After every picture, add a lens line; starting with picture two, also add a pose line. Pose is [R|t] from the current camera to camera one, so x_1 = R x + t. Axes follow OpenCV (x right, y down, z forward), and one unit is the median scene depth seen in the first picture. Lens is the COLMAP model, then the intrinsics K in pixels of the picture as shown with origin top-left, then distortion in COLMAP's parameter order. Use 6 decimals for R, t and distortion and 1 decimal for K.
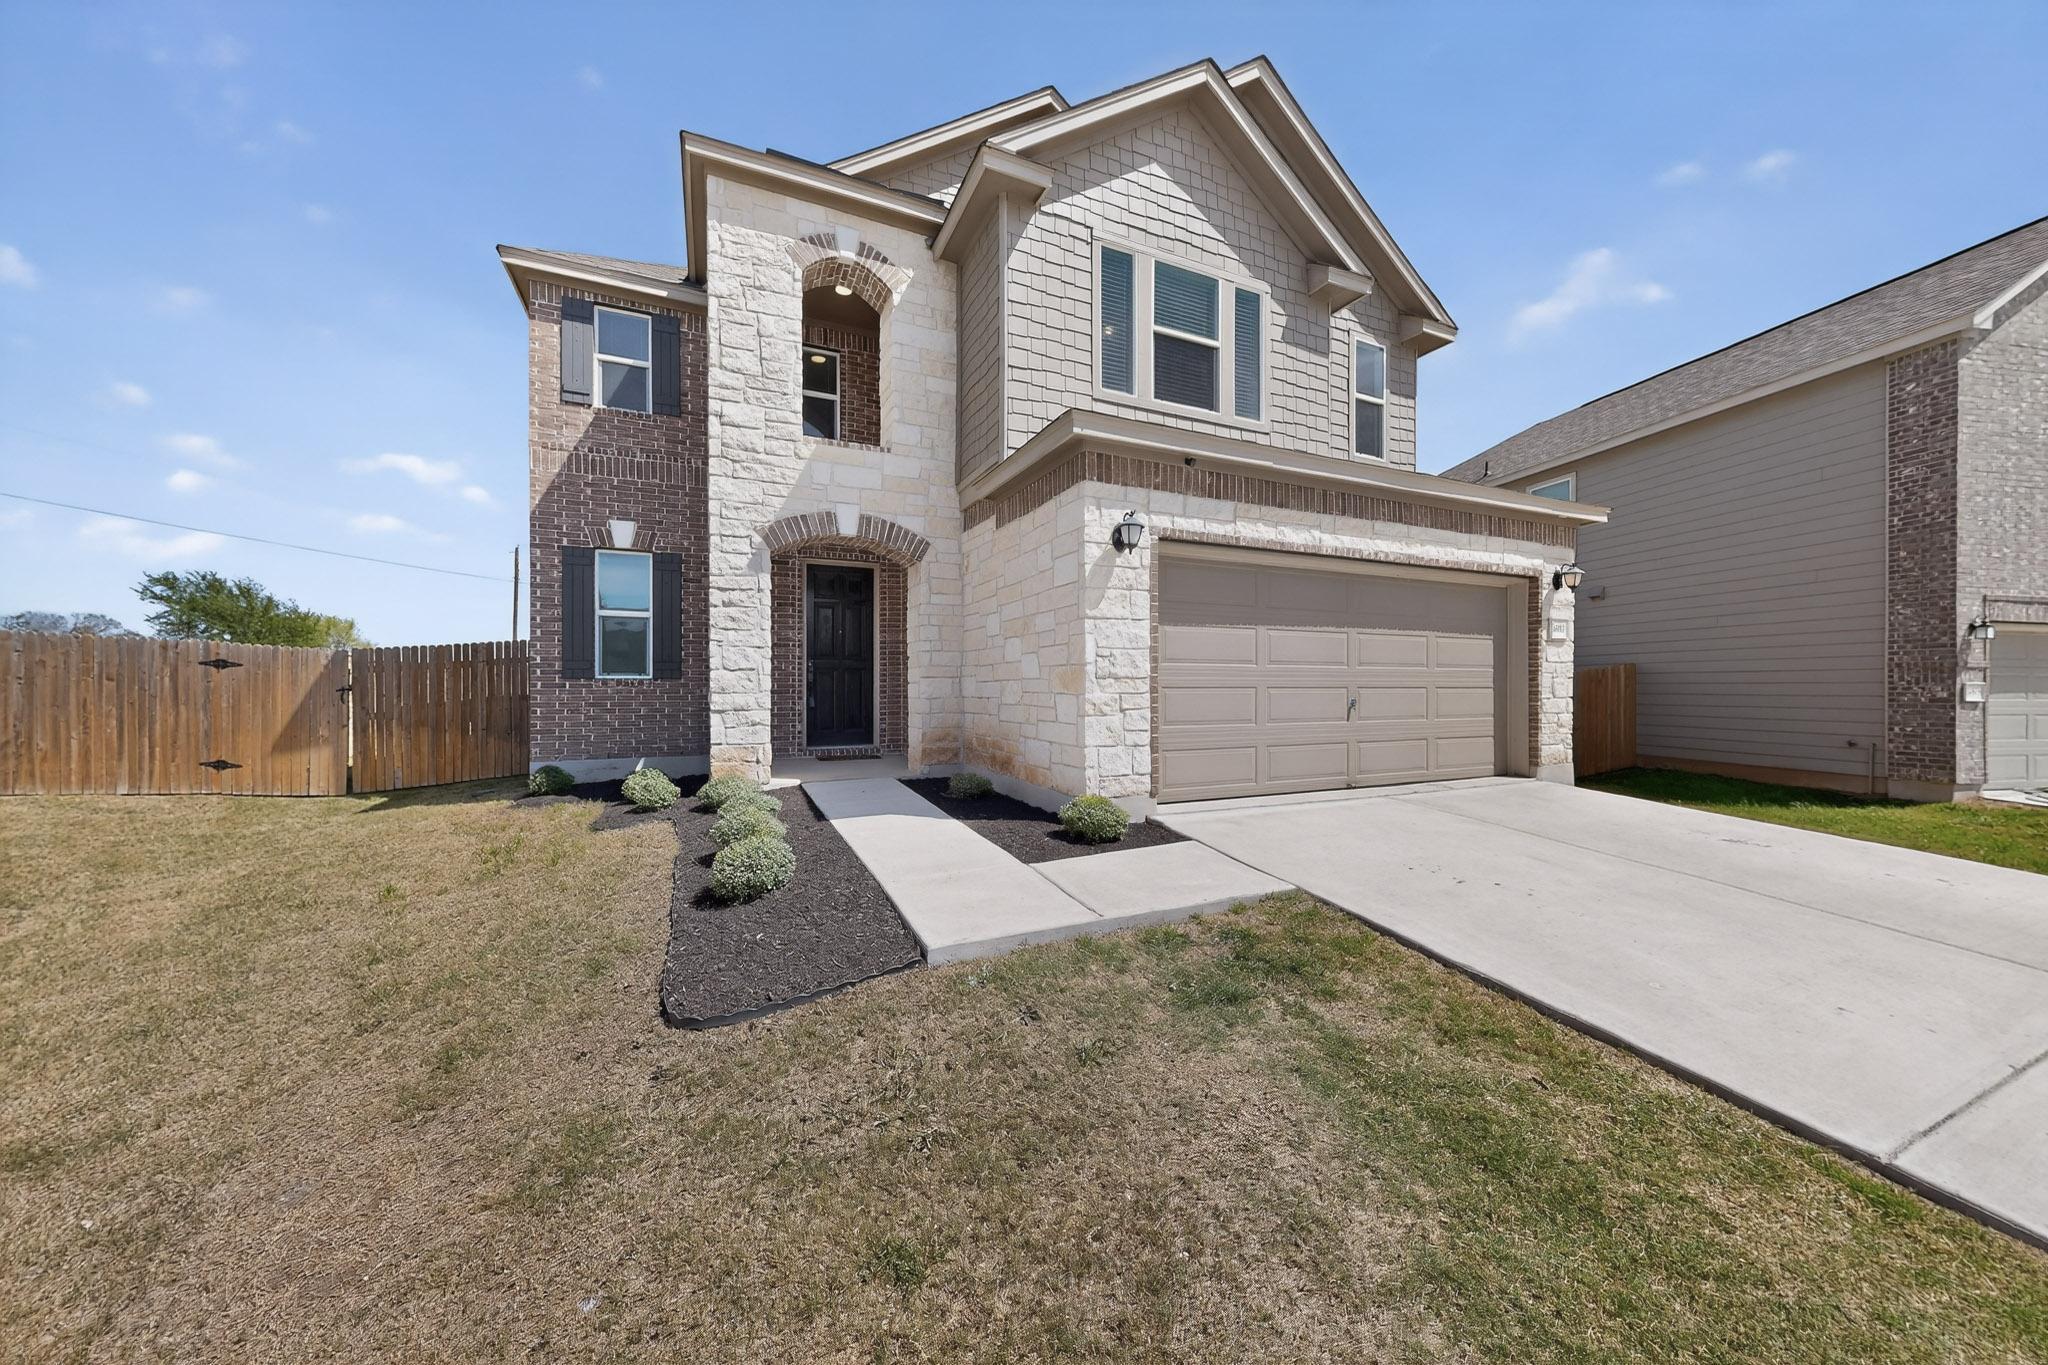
lens RADIAL K [[704.3, 0, 1027.8], [0, 704.3, 681.3], [0, 0, 1]] dist [0.000887, 0.000016]
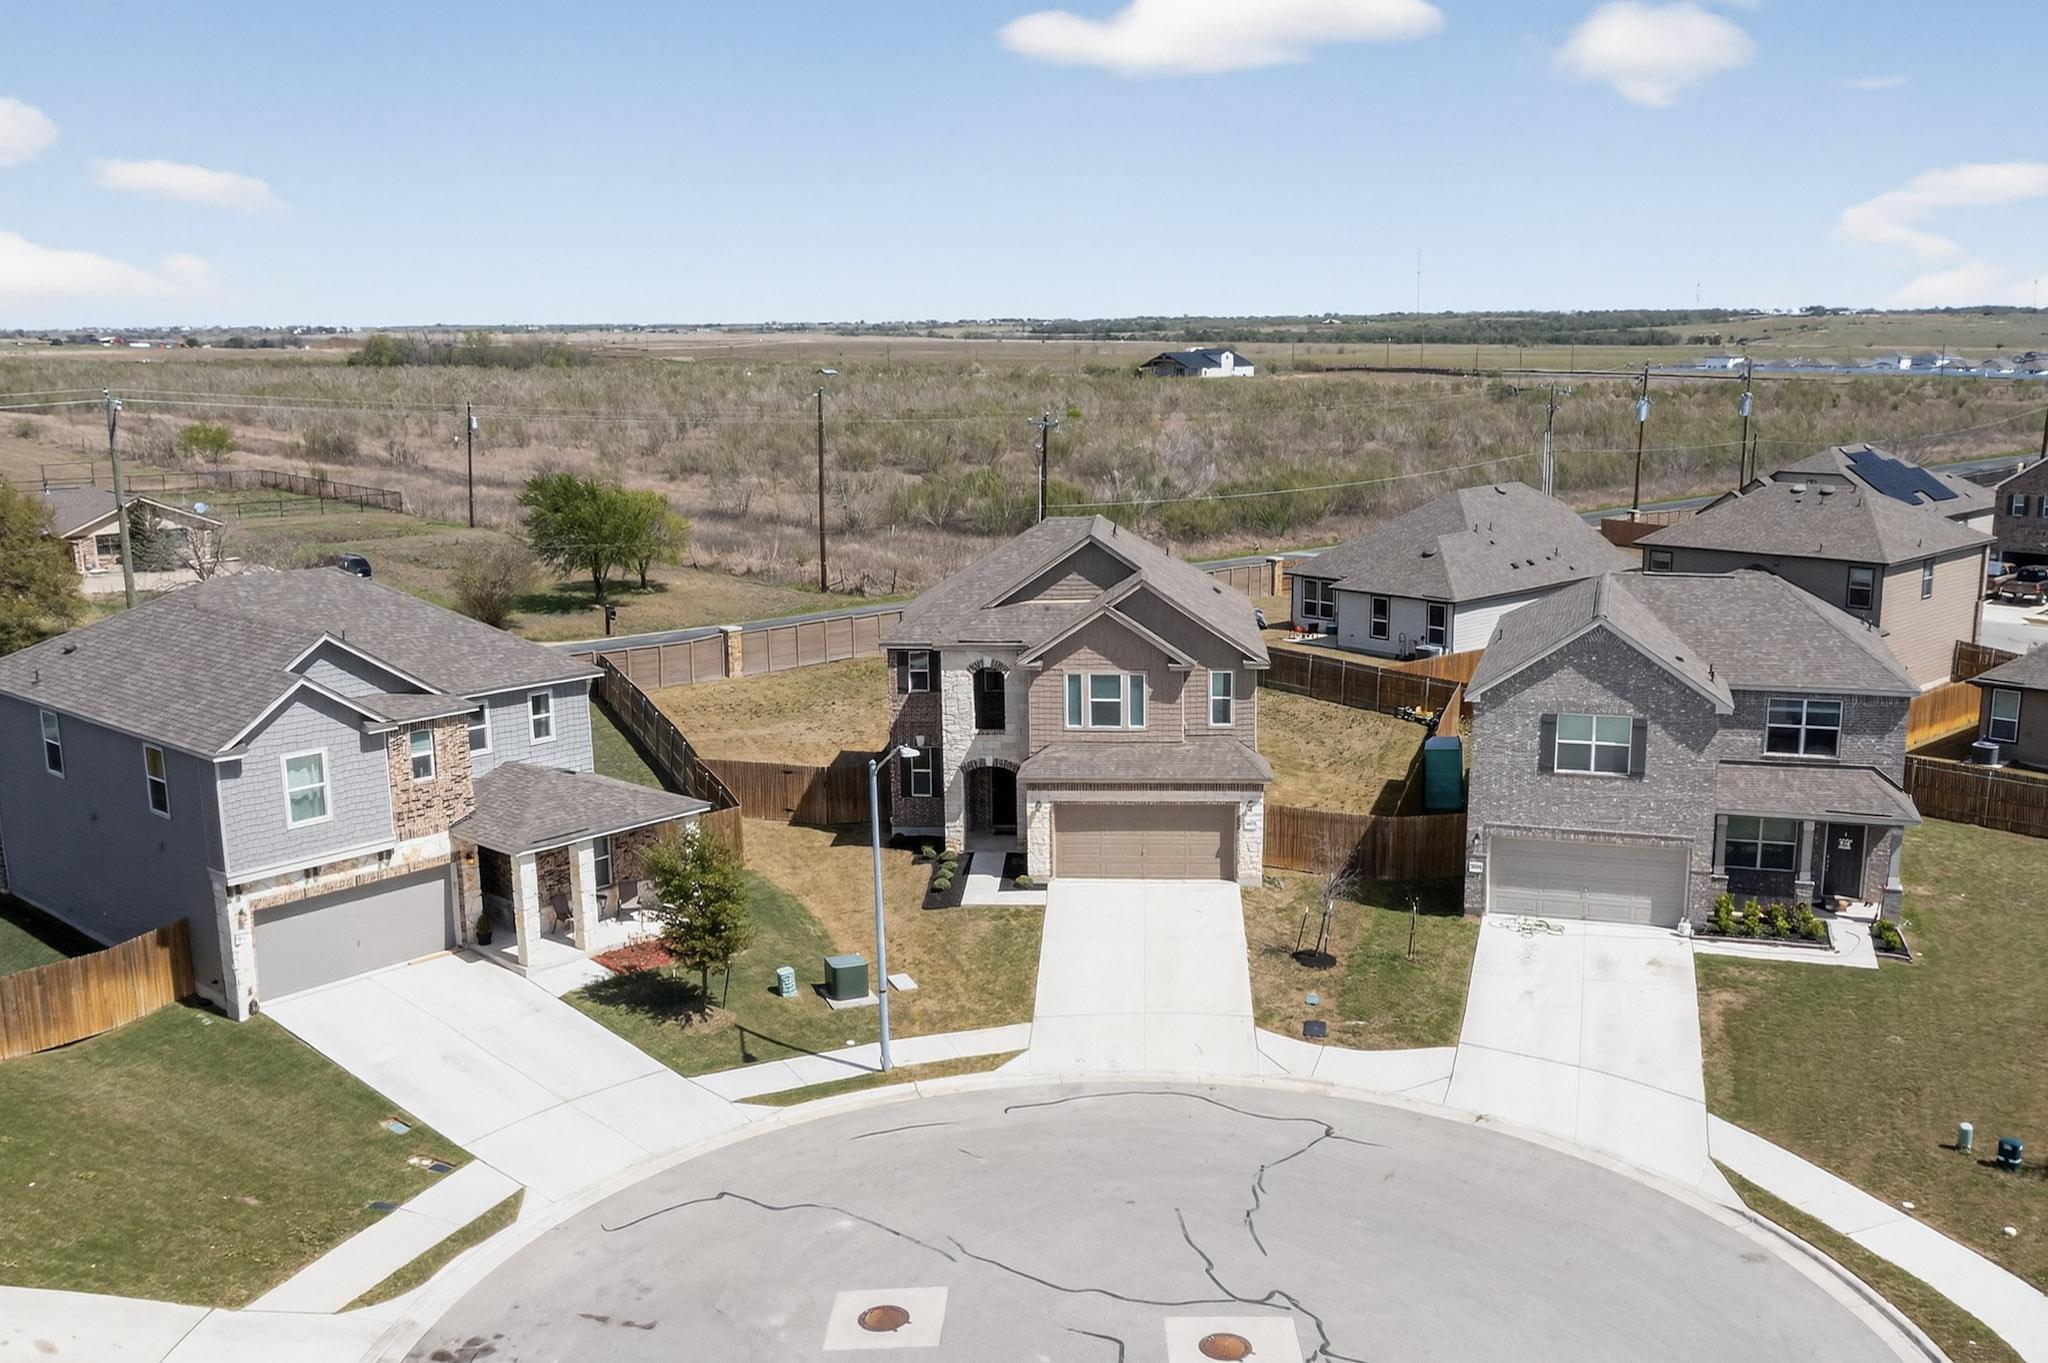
lens RADIAL K [[1882.7, 0, 1027.7], [0, 1882.7, 683.3], [0, 0, 1]] dist [-0.002710, 0.000000]
pose [[0.885152, 0.081848, -0.458046, 3.113950], [0.007755, 0.981676, 0.190400, -1.859563], [0.465237, -0.172085, 0.868298, -5.089429]]
